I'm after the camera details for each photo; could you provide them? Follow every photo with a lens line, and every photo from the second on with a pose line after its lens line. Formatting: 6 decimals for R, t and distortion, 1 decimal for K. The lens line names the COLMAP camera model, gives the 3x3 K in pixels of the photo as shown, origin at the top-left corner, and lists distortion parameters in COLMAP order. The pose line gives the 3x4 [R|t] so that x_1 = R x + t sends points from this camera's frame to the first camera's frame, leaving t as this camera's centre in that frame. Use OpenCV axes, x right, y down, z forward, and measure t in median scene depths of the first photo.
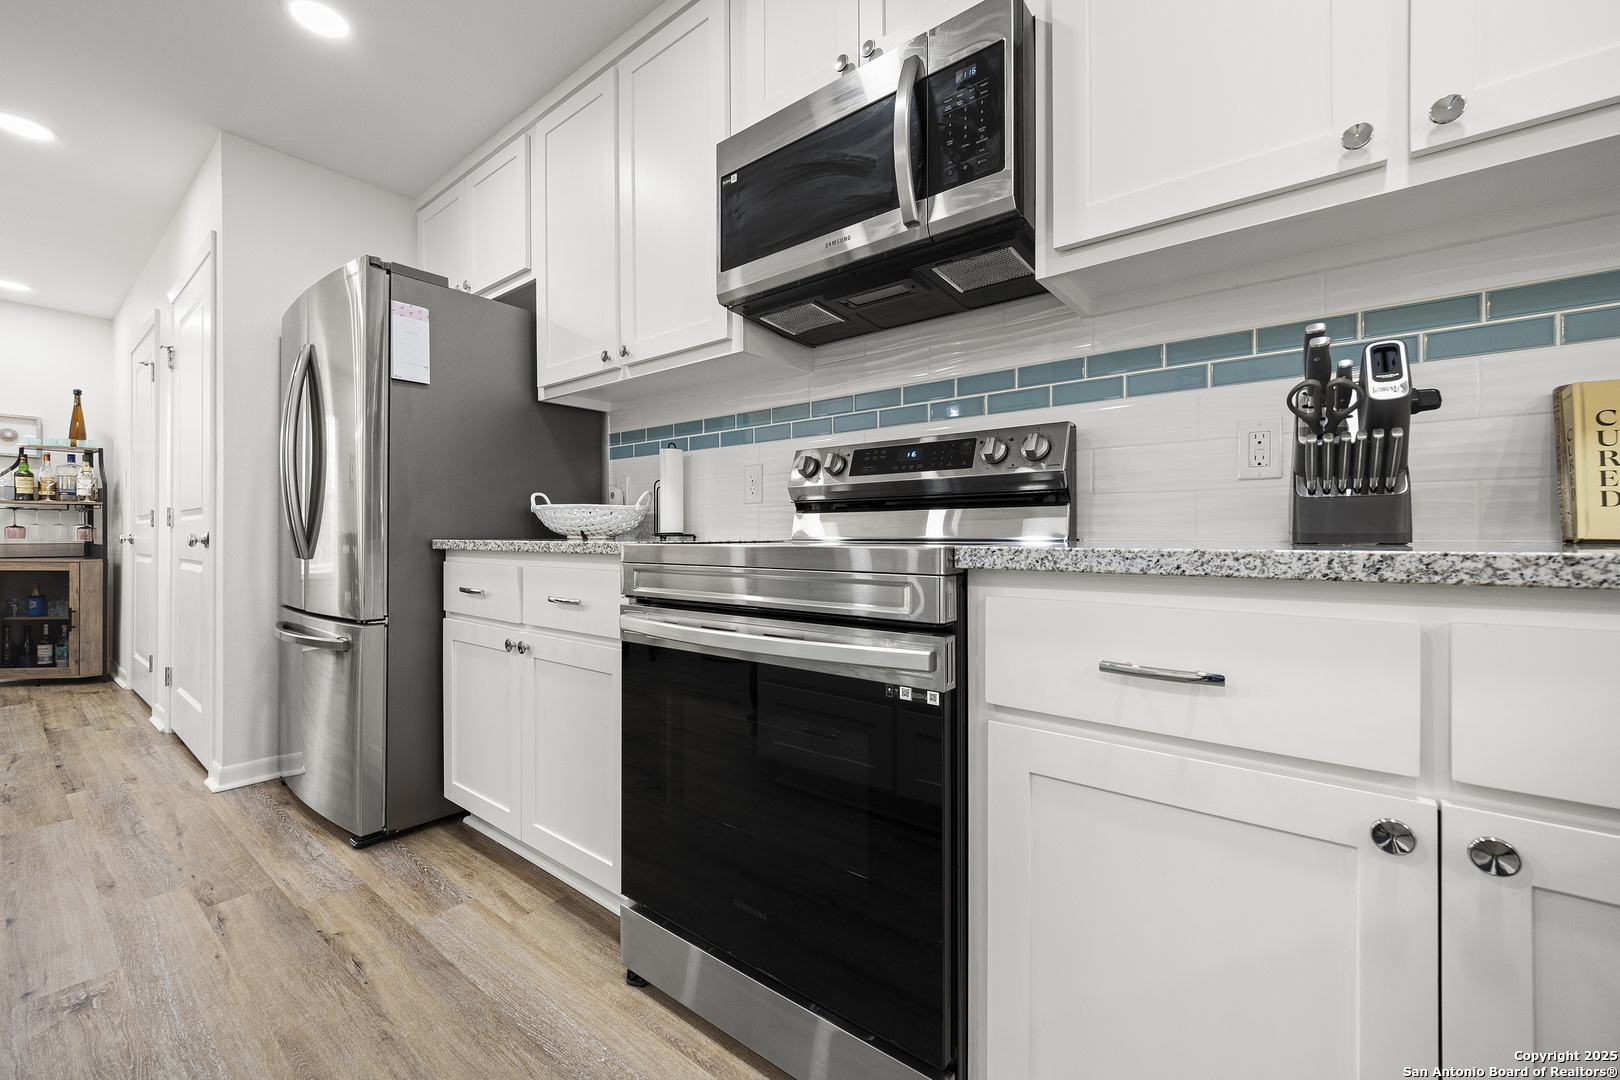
lens RADIAL K [[652.3, 0, 813.3], [0, 652.3, 535.1], [0, 0, 1]] dist [0.001170, -0.000056]
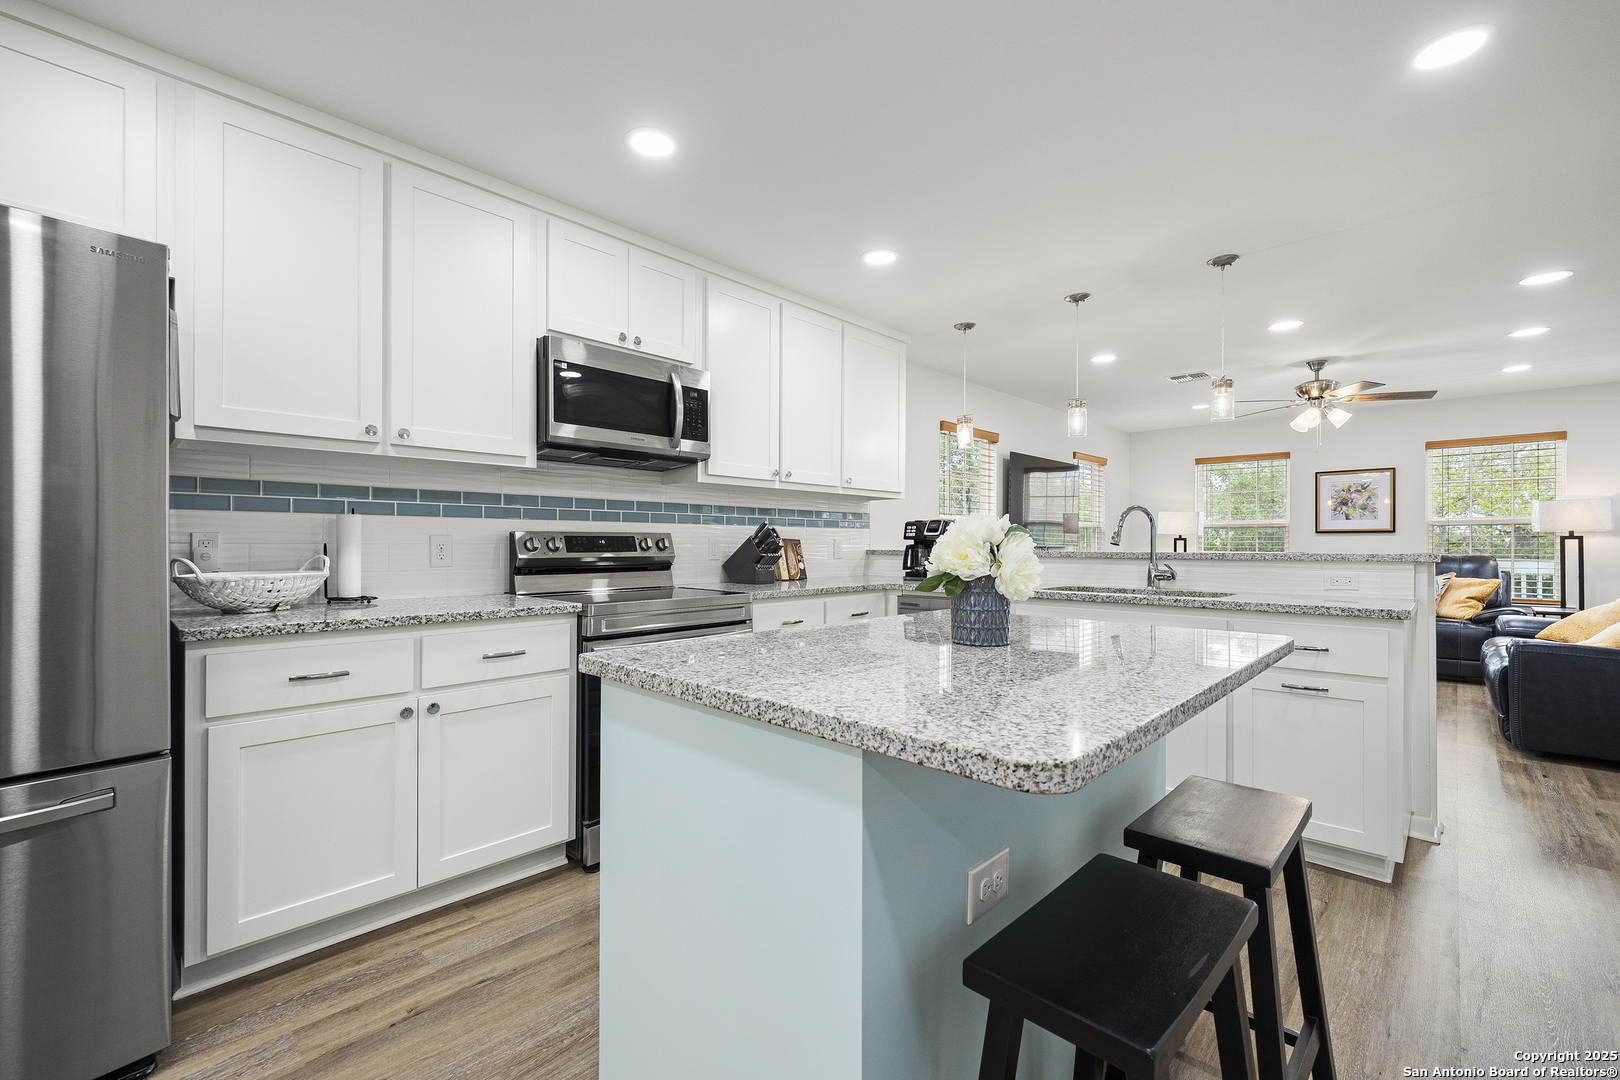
lens RADIAL K [[659.4, 0, 810.7], [0, 659.4, 539.7], [0, 0, 1]] dist [-0.011491, -0.000109]
pose [[0.094166, 0.005390, 0.995542, -1.607209], [-0.007091, 0.999964, -0.004743, -0.127099], [-0.995531, -0.006612, 0.094201, 0.261819]]
